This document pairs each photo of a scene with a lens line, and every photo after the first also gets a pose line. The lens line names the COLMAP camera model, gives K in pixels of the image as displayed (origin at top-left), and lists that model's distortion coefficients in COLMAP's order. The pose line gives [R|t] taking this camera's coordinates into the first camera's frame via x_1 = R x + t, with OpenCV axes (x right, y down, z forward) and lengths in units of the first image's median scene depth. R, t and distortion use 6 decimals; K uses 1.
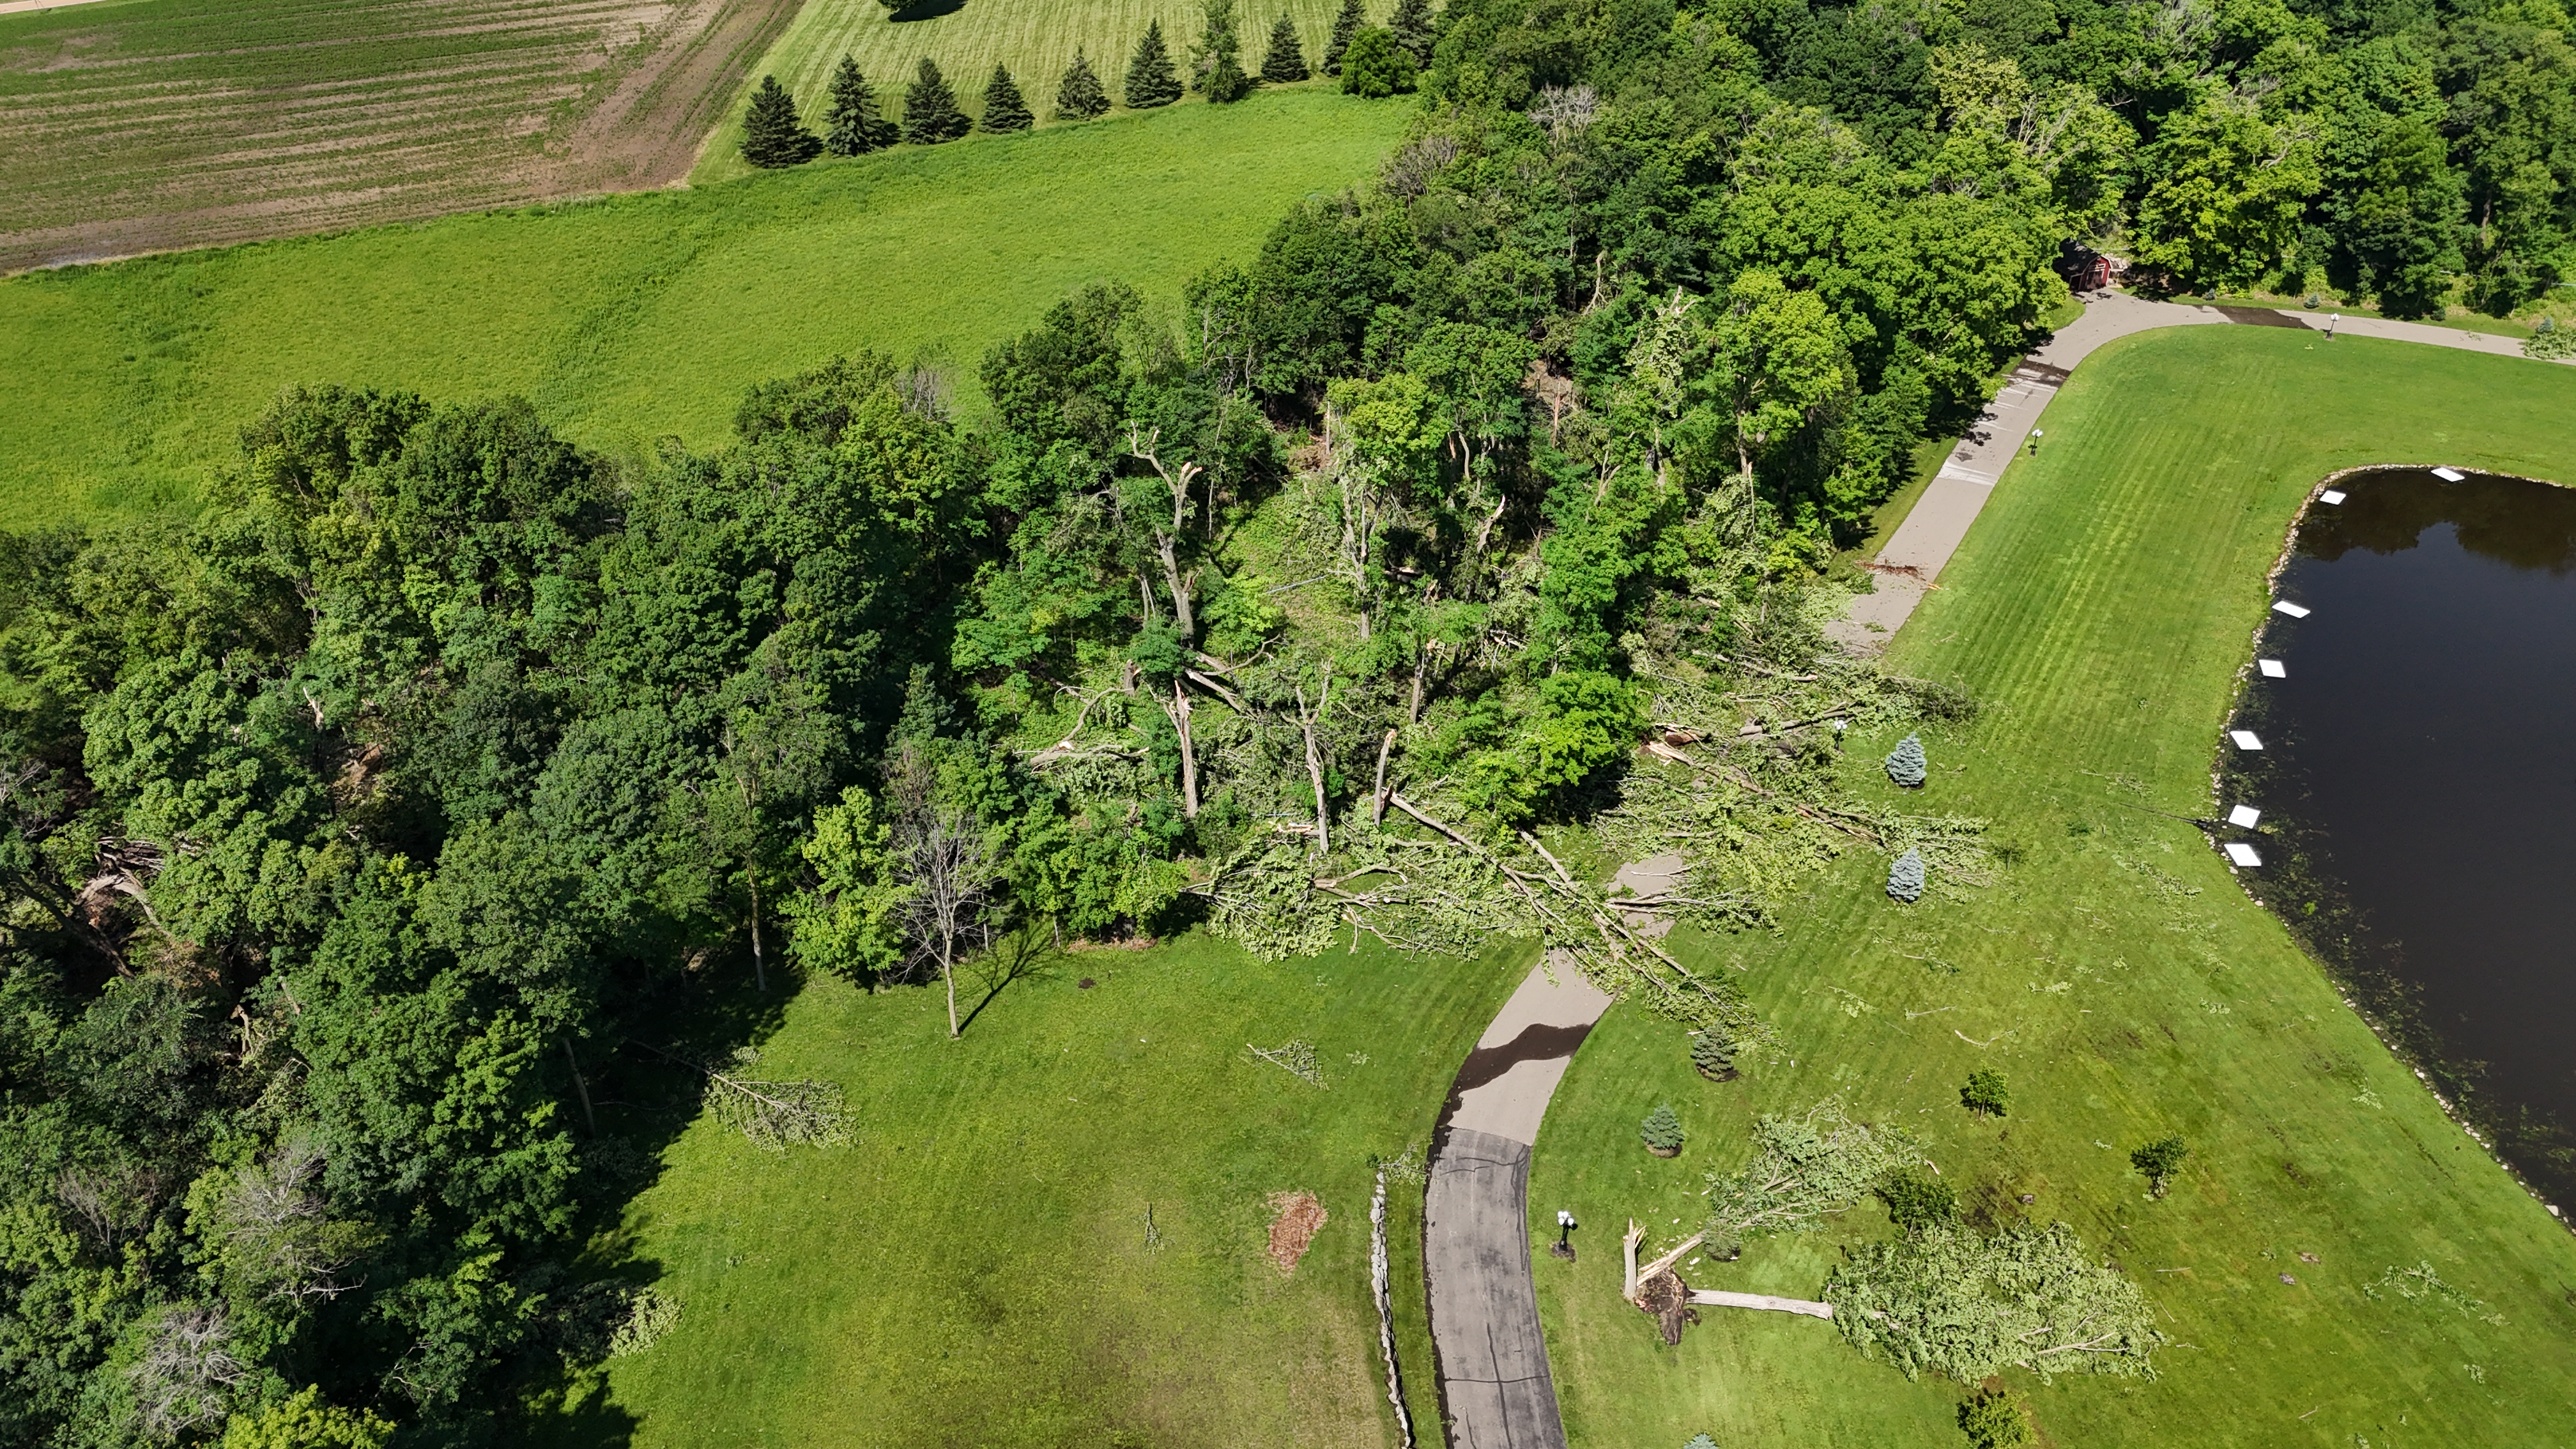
lens RADIAL K [[1895.1, 0, 1288.0], [0, 1895.1, 724.5], [0, 0, 1]] dist [0.076421, -0.055832]
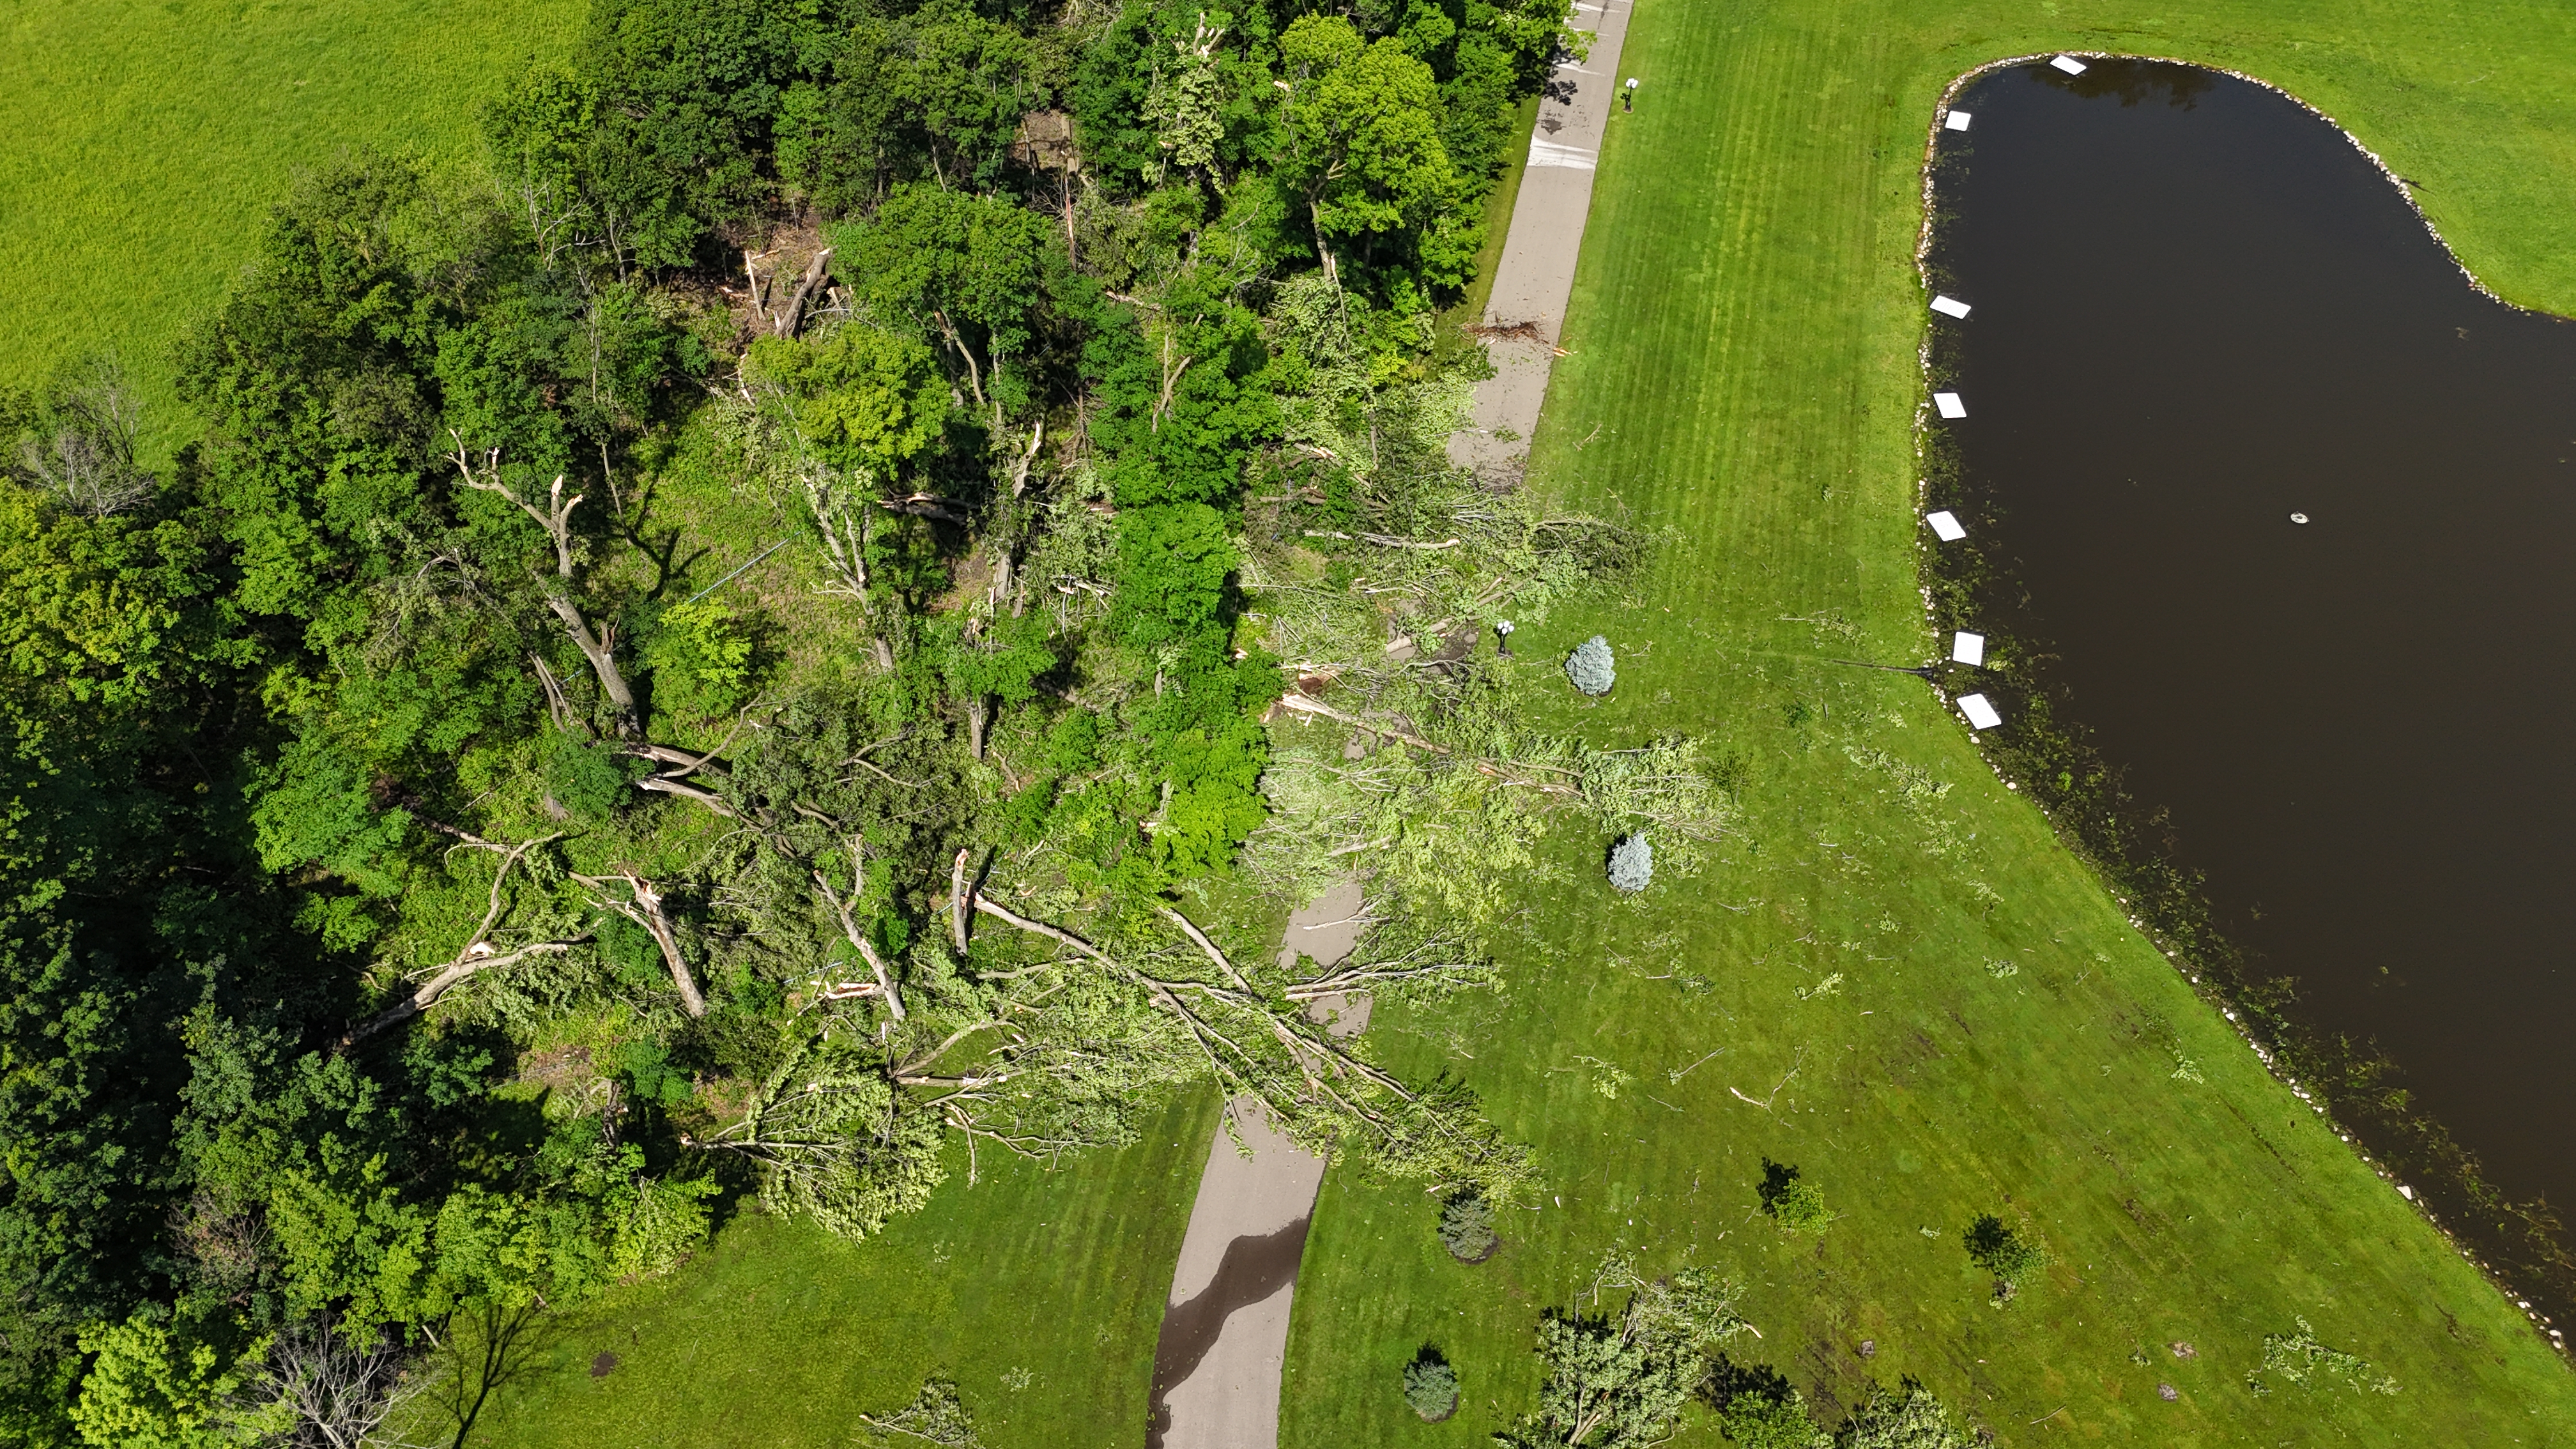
lens RADIAL K [[1895.1, 0, 1288.0], [0, 1895.1, 724.5], [0, 0, 1]] dist [0.076421, -0.055832]
pose [[0.953112, -0.219019, 0.208827, 0.028551], [0.151450, 0.942657, 0.297425, -0.199687], [-0.261994, -0.251852, 0.931628, 0.268124]]
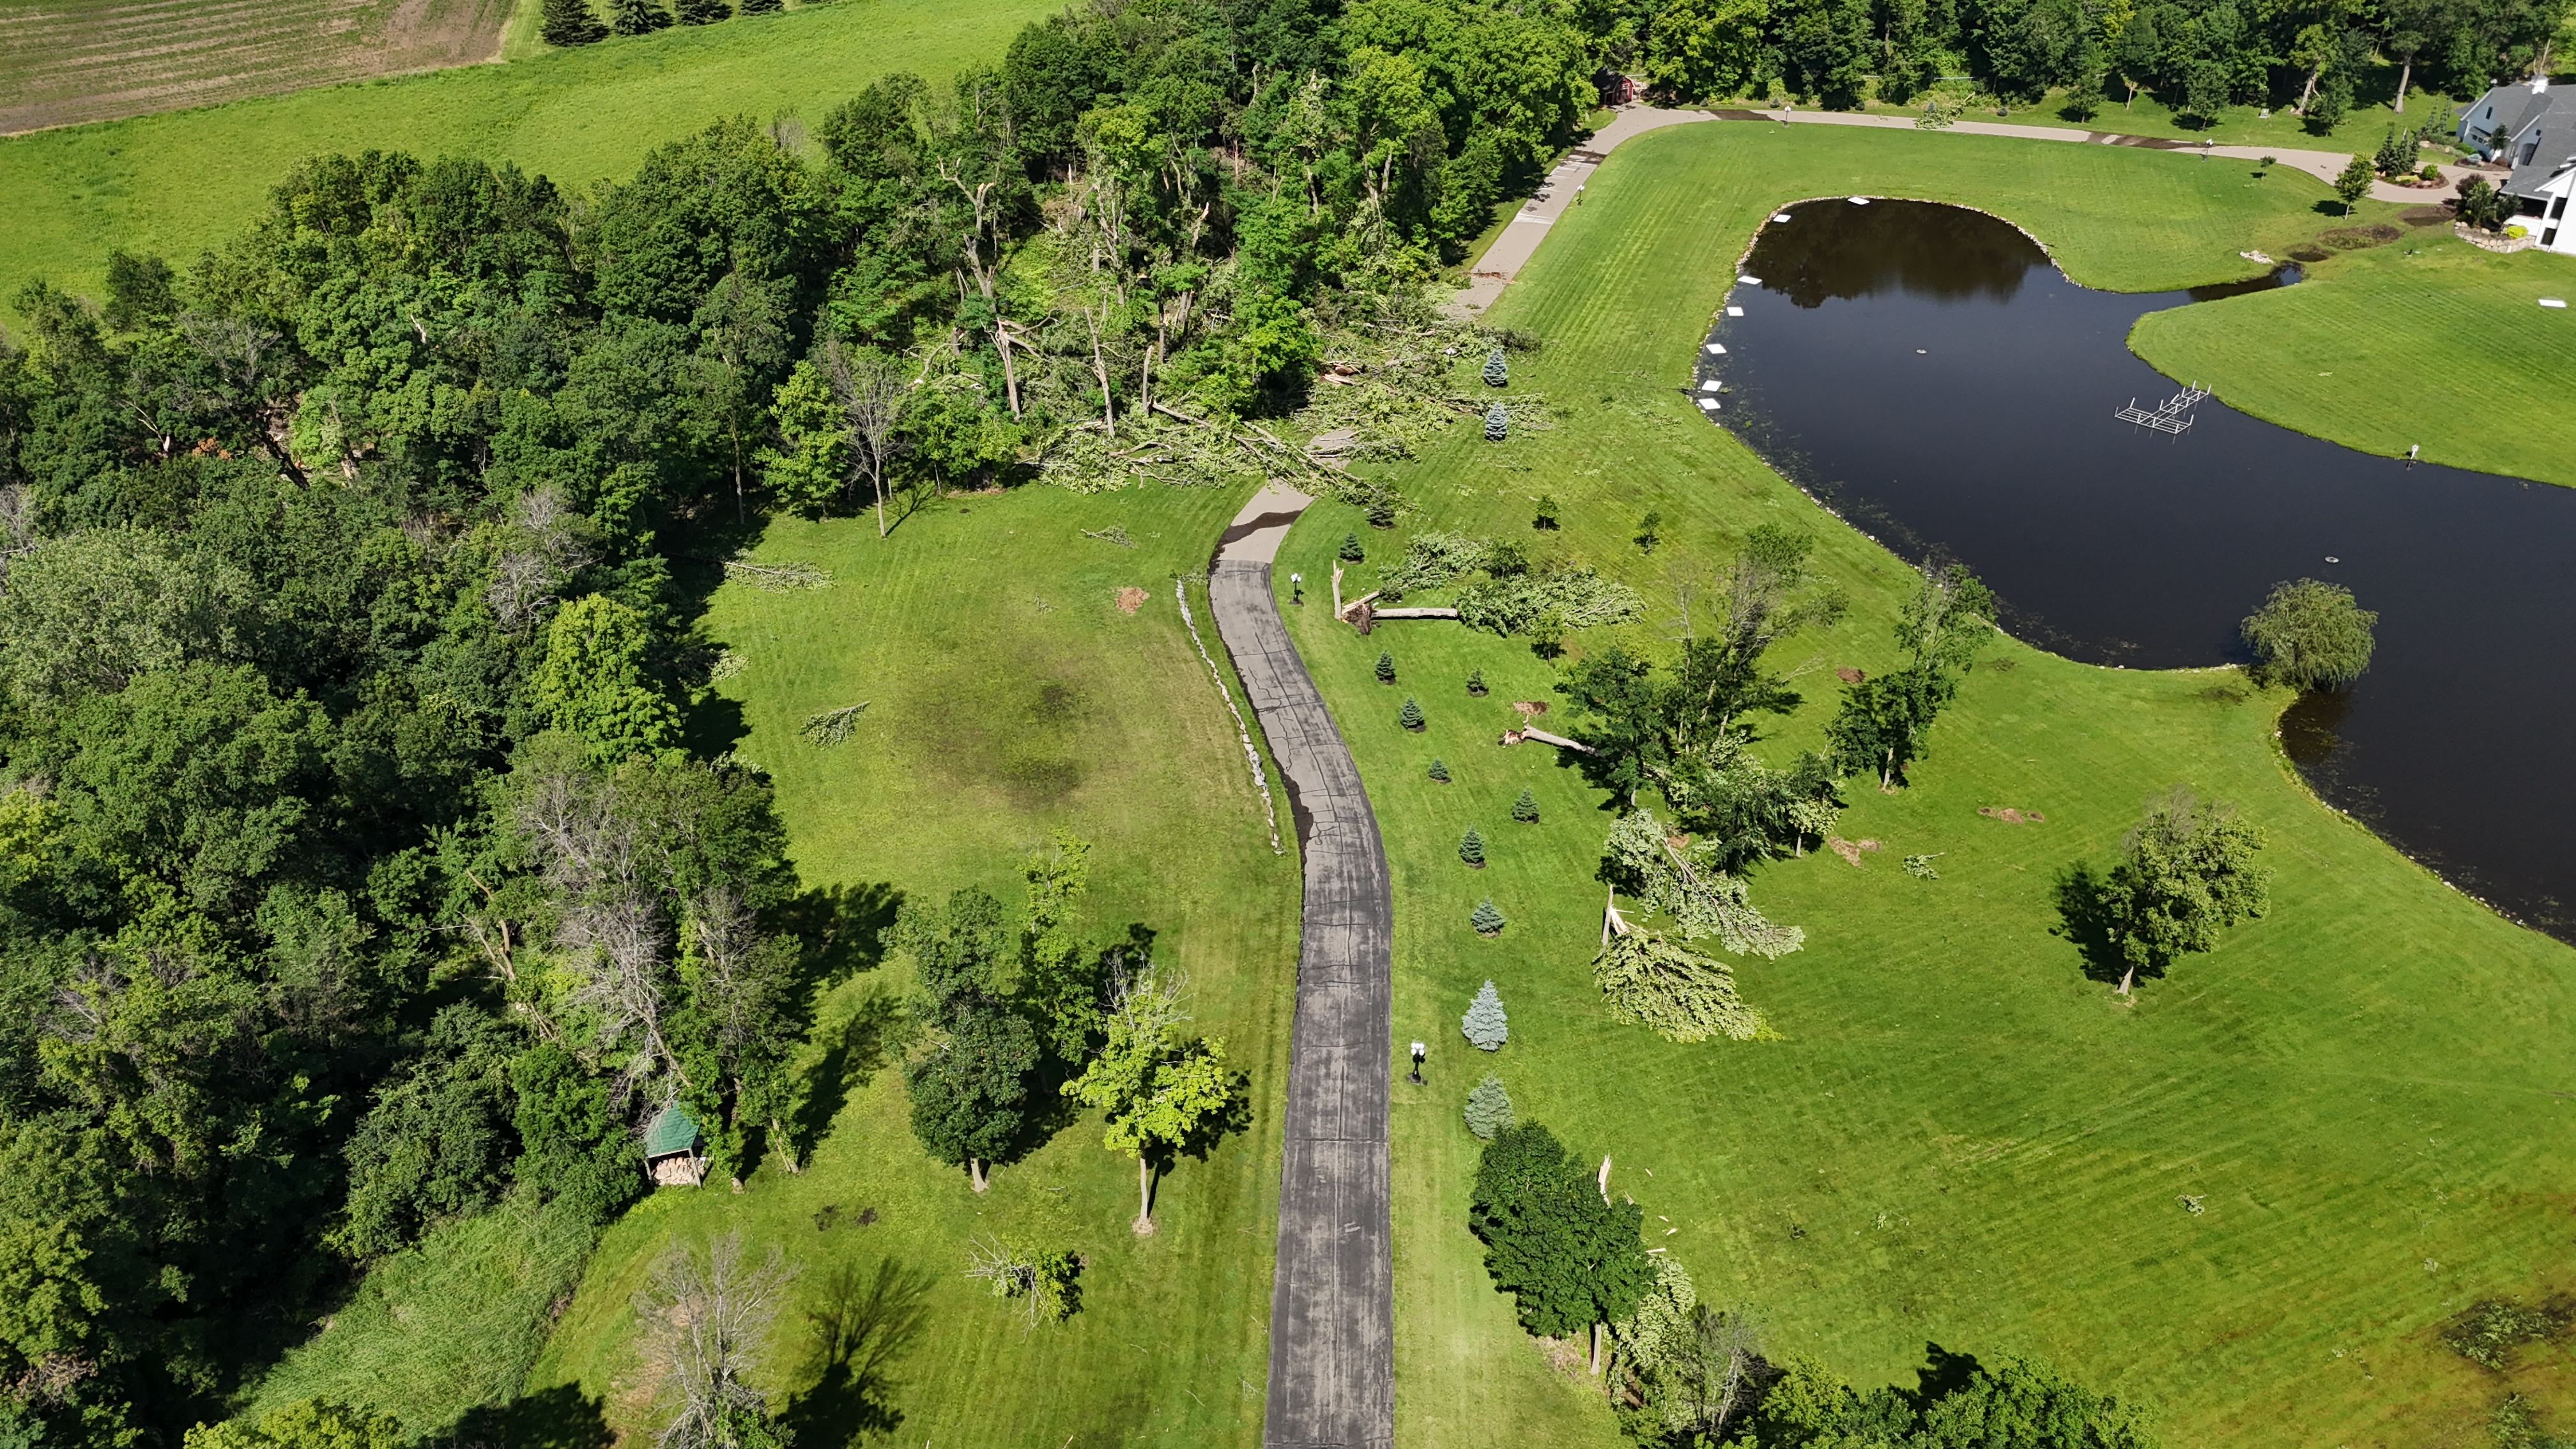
lens RADIAL K [[1895.1, 0, 1288.0], [0, 1895.1, 724.5], [0, 0, 1]] dist [0.076421, -0.055832]
pose [[0.982555, -0.099400, 0.157182, -0.084437], [0.099147, 0.995028, 0.009469, 0.245627], [-0.157341, 0.006281, 0.987524, -0.391207]]
